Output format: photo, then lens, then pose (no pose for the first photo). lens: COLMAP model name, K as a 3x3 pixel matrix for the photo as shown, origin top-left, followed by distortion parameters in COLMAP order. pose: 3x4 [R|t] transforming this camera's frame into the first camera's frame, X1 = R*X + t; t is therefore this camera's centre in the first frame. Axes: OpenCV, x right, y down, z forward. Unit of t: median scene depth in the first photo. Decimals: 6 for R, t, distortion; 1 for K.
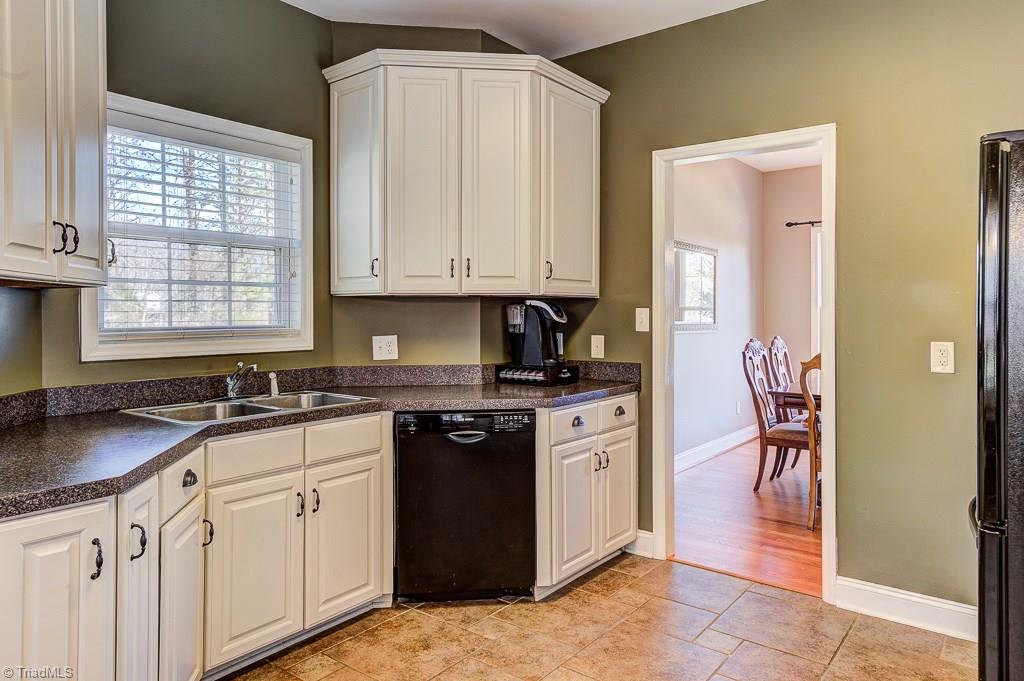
lens RADIAL K [[668.0, 0, 517.3], [0, 668.0, 308.3], [0, 0, 1]] dist [0.007853, 0.001561]
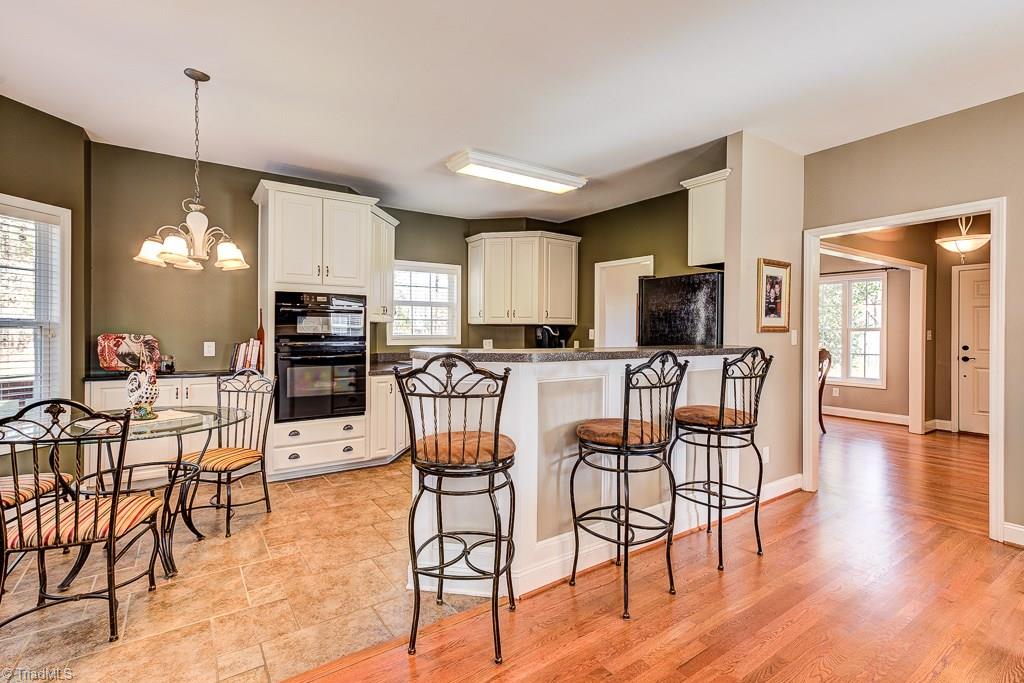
lens RADIAL K [[473.8, 0, 516.1], [0, 473.8, 337.2], [0, 0, 1]] dist [-0.000151, 0.000048]
pose [[0.956005, 0.007785, -0.293248, 0.453184], [-0.002393, 0.999821, 0.018744, -0.003991], [0.293341, -0.017218, 0.955853, -0.734207]]
